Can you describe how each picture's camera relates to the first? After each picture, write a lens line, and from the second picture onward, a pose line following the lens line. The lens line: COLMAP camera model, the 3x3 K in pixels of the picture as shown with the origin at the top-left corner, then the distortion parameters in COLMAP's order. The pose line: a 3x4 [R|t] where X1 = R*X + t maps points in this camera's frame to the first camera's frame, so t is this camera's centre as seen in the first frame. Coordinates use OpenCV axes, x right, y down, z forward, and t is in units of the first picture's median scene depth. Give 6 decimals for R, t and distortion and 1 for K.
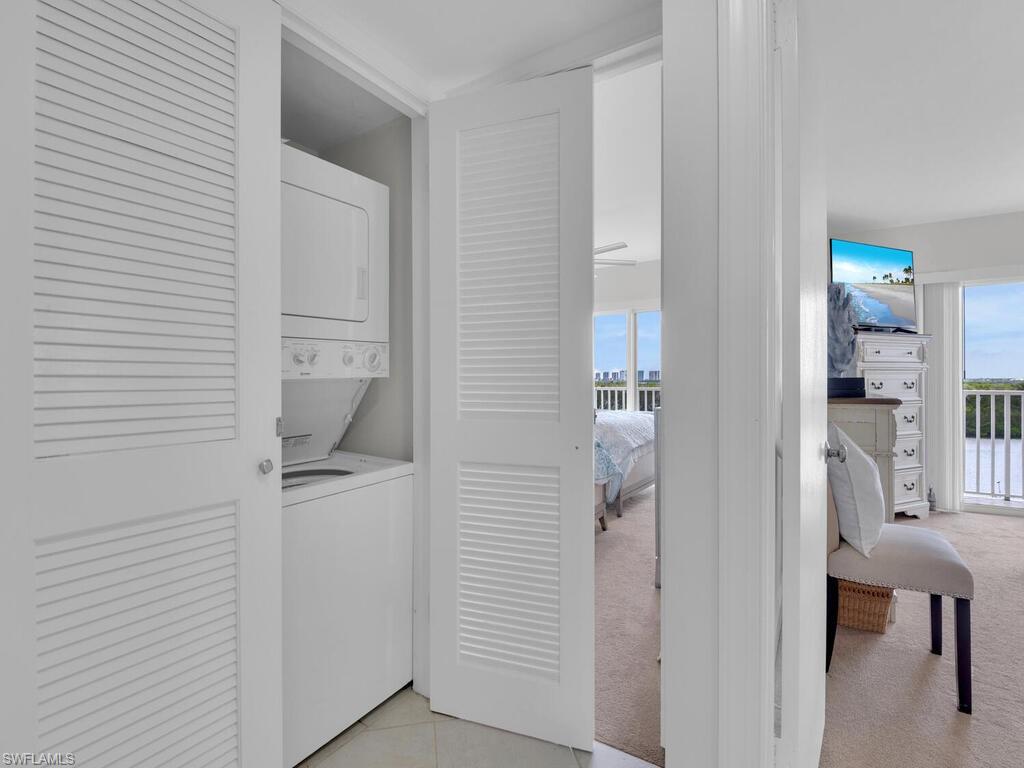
lens RADIAL K [[470.8, 0, 513.3], [0, 470.8, 385.4], [0, 0, 1]] dist [0.001214, -0.009556]
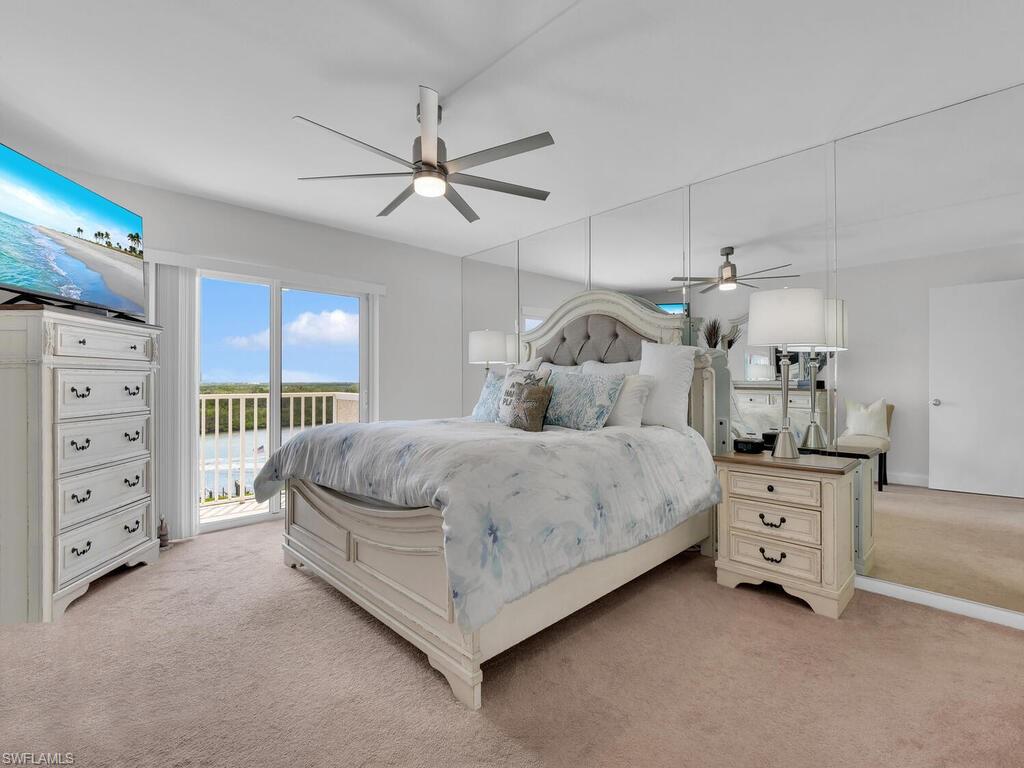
lens RADIAL K [[470.8, 0, 519.1], [0, 470.8, 386.6], [0, 0, 1]] dist [0.001214, -0.009556]
pose [[0.221198, -0.001066, 0.975228, 0.252845], [-0.008813, 0.999956, 0.003092, -0.014164], [-0.975189, -0.009279, 0.221178, 0.236177]]
